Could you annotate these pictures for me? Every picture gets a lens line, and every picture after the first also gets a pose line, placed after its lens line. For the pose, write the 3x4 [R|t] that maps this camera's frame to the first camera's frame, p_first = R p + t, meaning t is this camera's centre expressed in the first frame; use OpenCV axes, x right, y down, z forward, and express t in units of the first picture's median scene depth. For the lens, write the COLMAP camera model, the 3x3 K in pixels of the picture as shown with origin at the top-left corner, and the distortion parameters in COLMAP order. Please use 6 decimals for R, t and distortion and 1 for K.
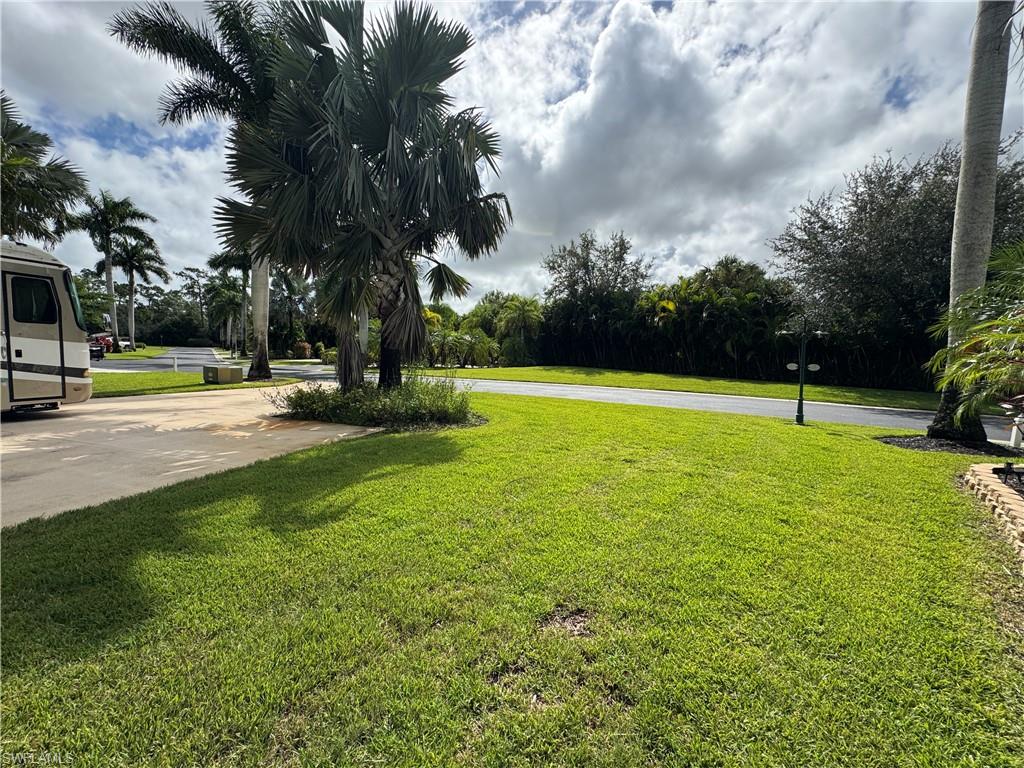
lens RADIAL K [[408.2, 0, 507.7], [0, 408.2, 387.4], [0, 0, 1]] dist [-0.001823, -0.000397]
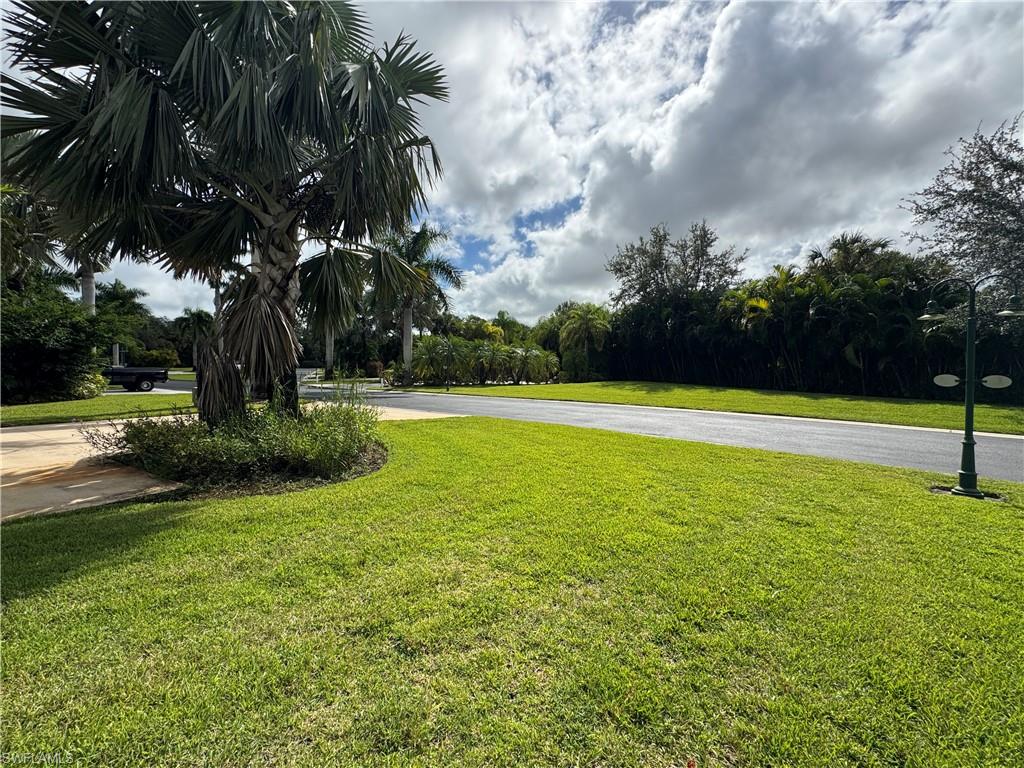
lens RADIAL K [[408.2, 0, 520.5], [0, 408.2, 379.0], [0, 0, 1]] dist [-0.001823, -0.000397]
pose [[0.961123, -0.013747, -0.275778, 0.147951], [-0.001336, 0.998517, -0.054431, -0.009536], [0.276118, 0.052684, 0.959679, 0.109112]]
